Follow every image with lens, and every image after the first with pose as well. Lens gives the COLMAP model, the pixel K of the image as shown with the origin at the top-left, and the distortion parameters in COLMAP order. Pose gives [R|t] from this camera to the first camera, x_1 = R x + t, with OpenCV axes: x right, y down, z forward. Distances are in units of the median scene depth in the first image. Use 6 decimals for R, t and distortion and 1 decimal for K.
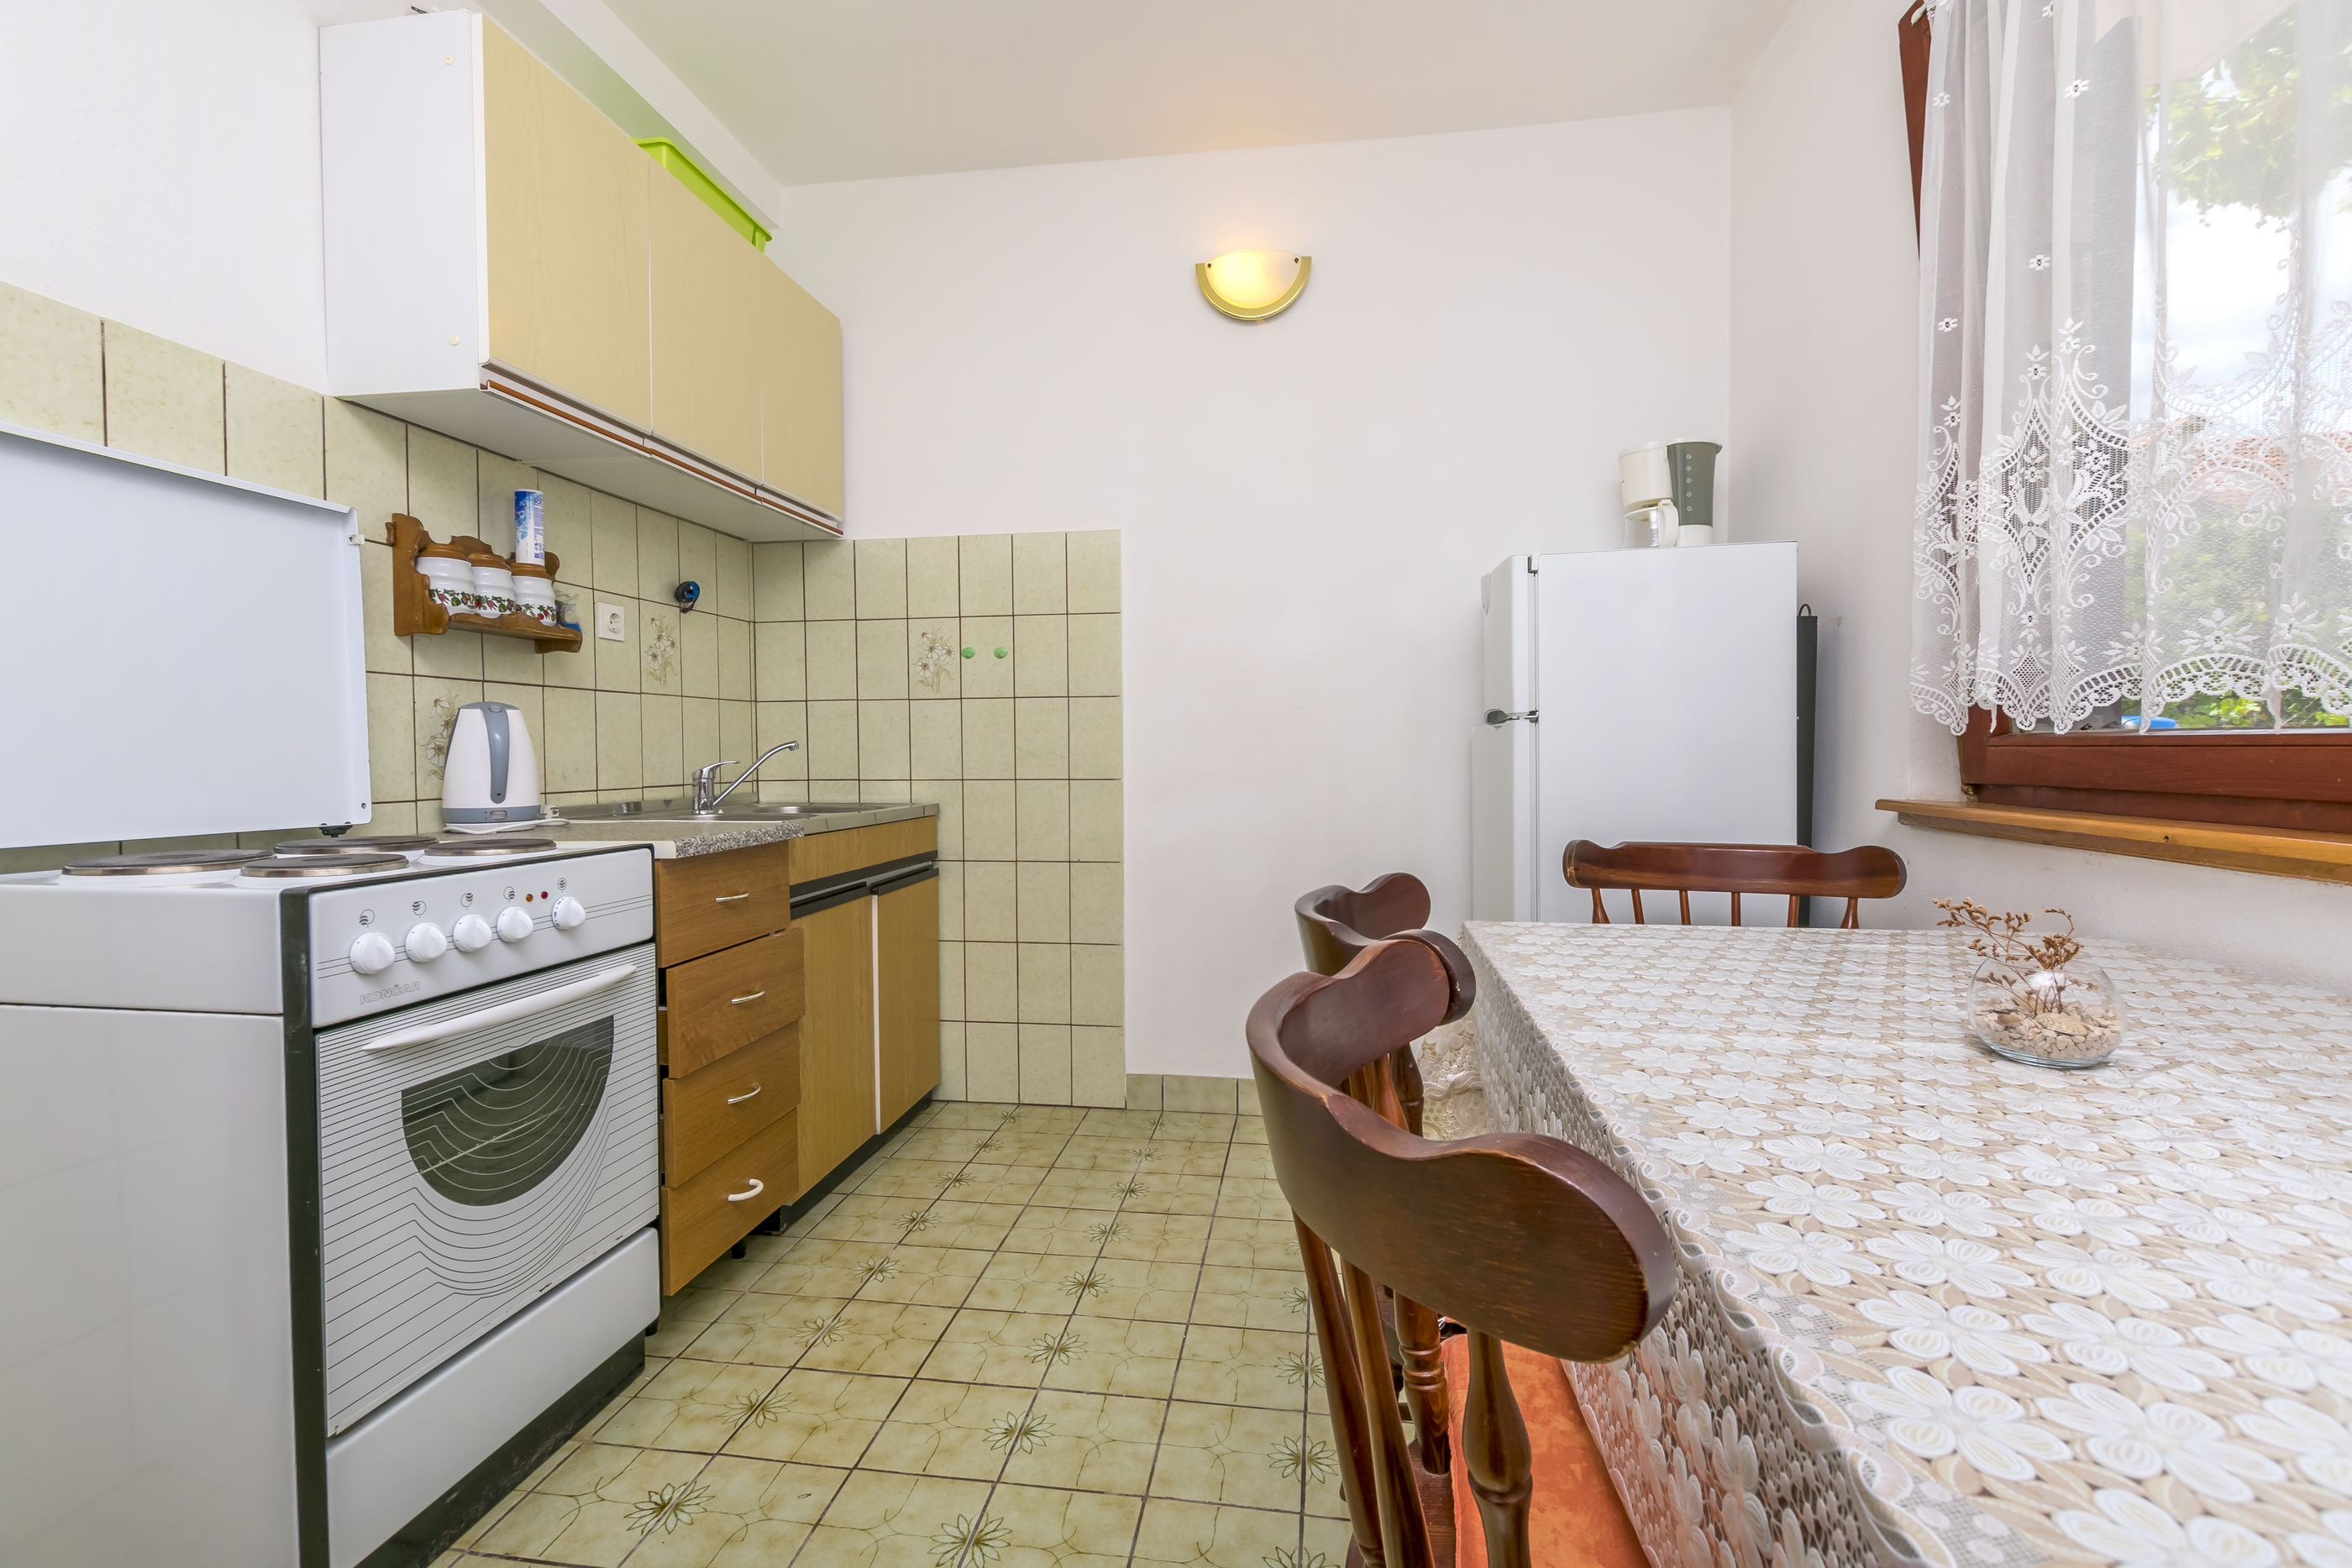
lens RADIAL K [[1013.7, 0, 1176.0], [0, 1013.7, 784.0], [0, 0, 1]] dist [0.003258, -0.003594]
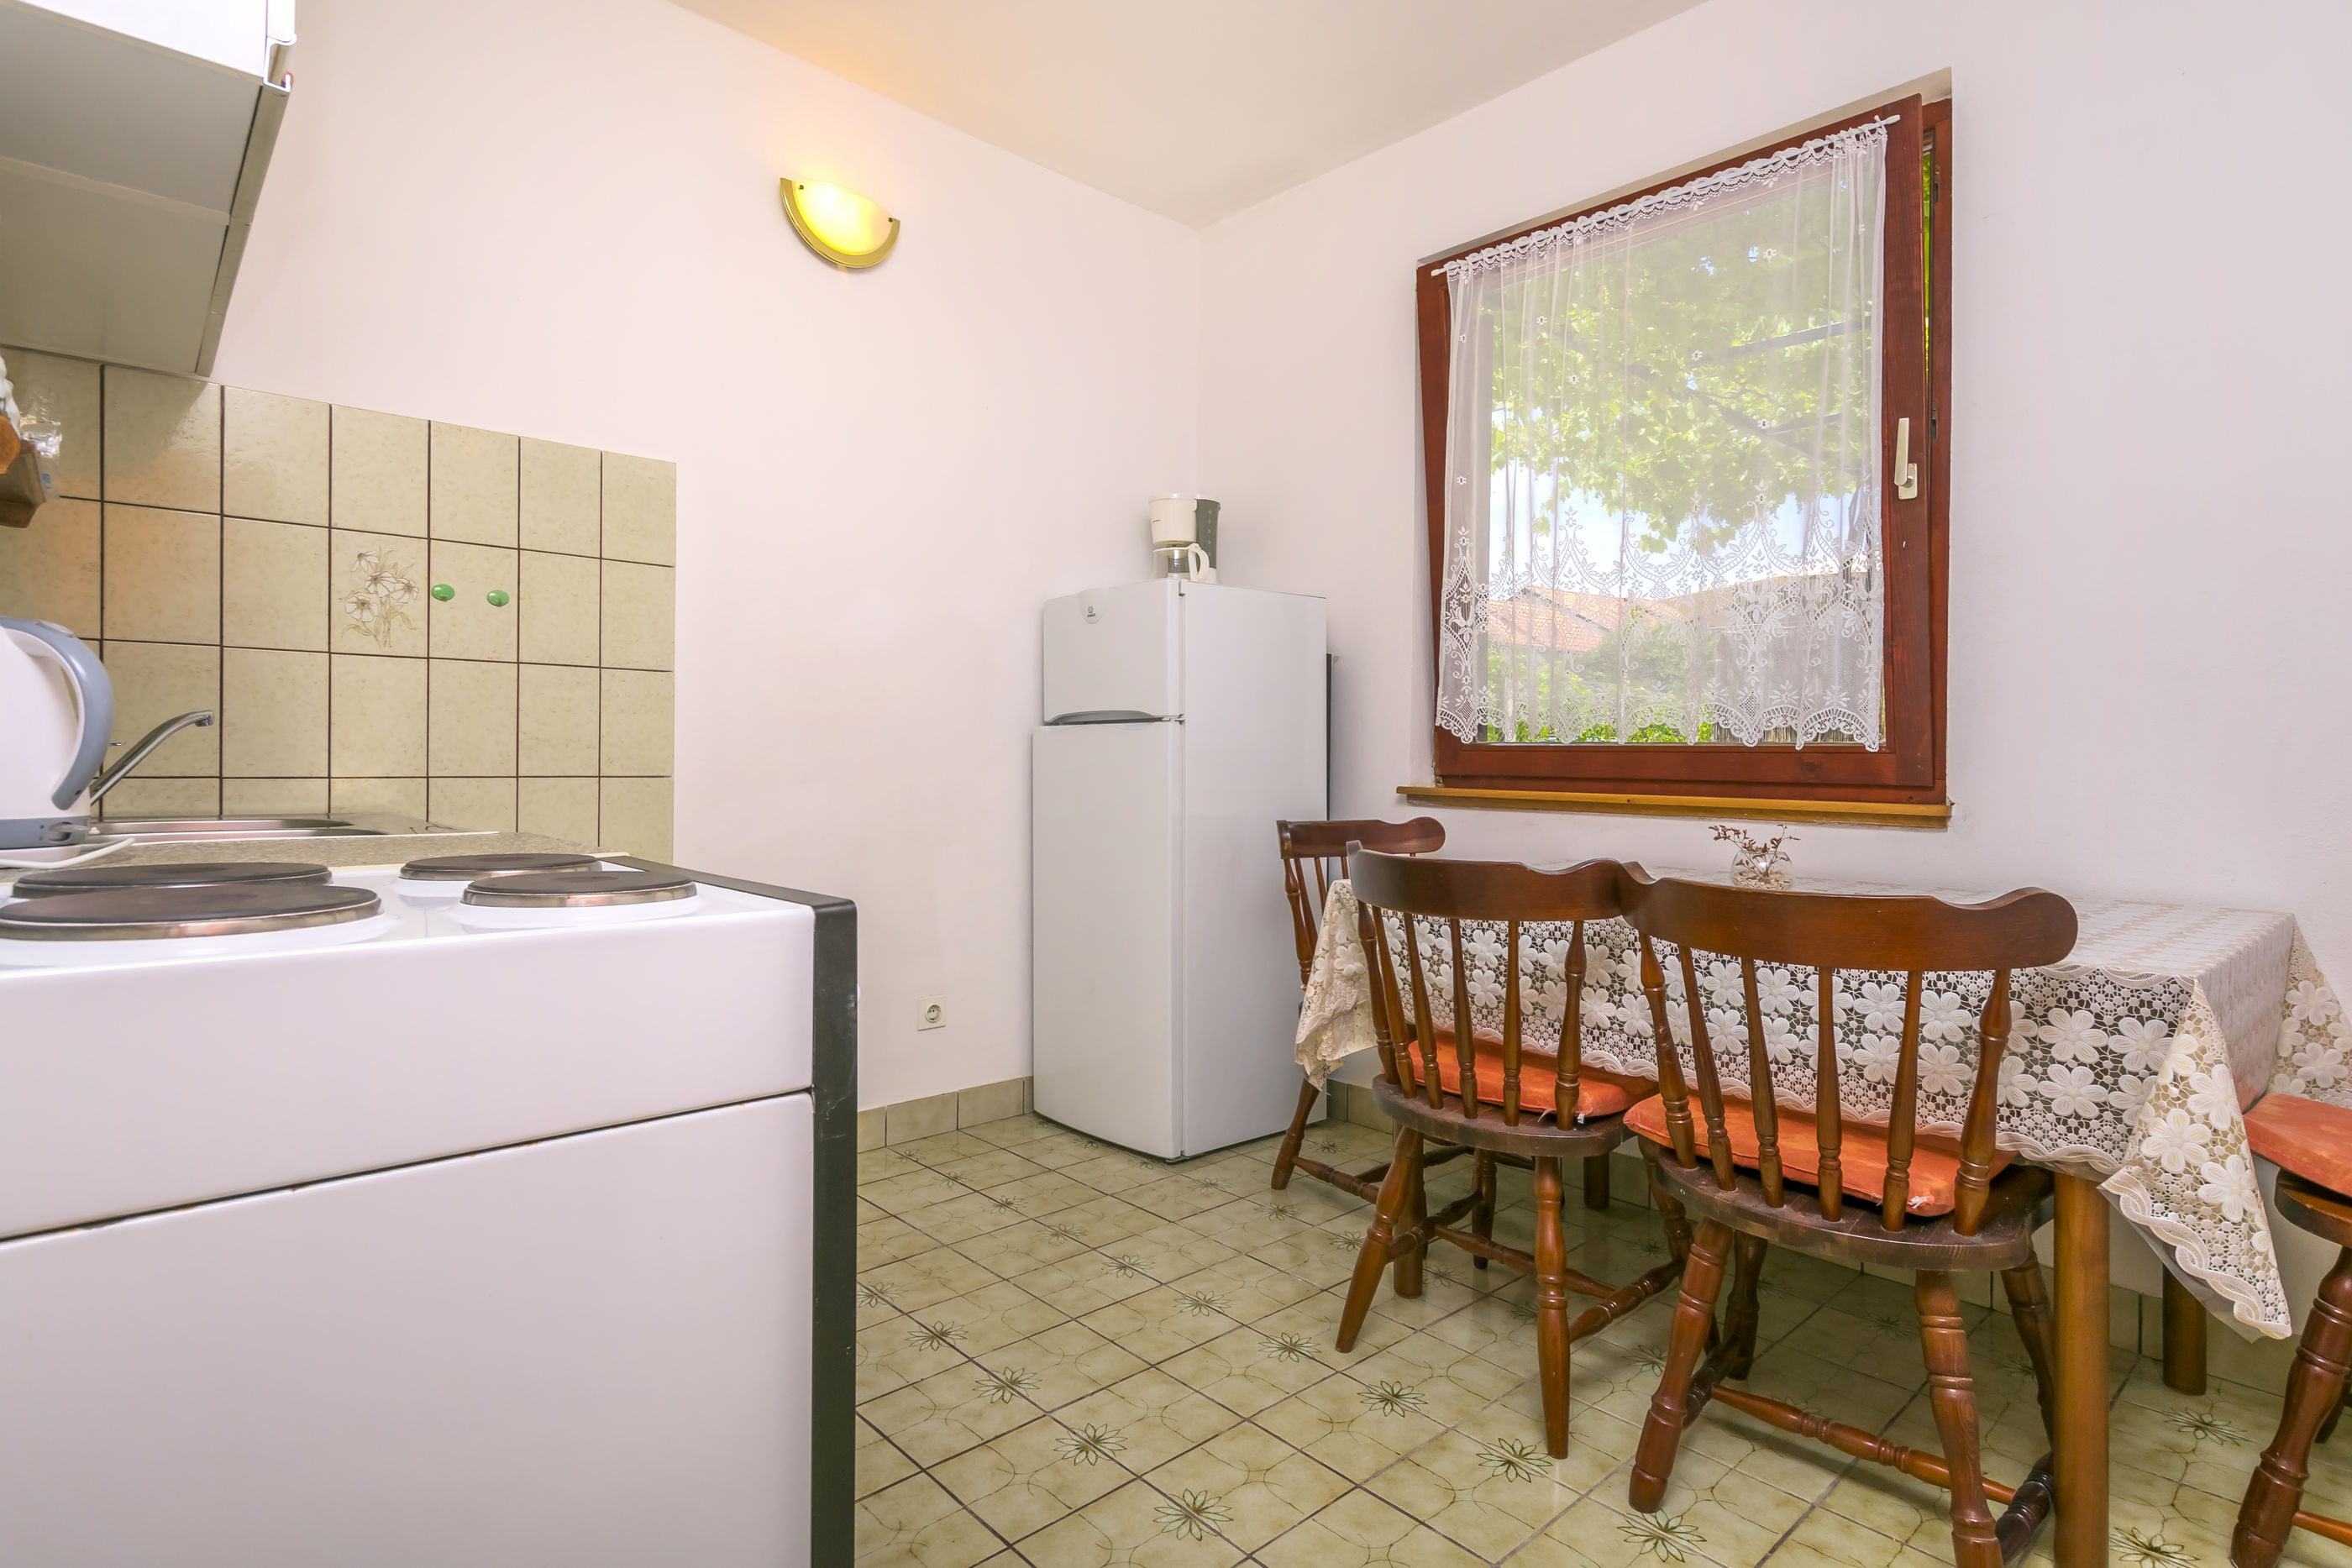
lens RADIAL K [[1194.3, 0, 1176.5], [0, 1194.3, 750.0], [0, 0, 1]] dist [0.004789, 0.000884]
pose [[0.633094, 0.016333, 0.773903, -0.629284], [0.010309, 0.999511, -0.029528, 0.008123], [-0.774006, 0.026672, 0.632616, 0.125406]]
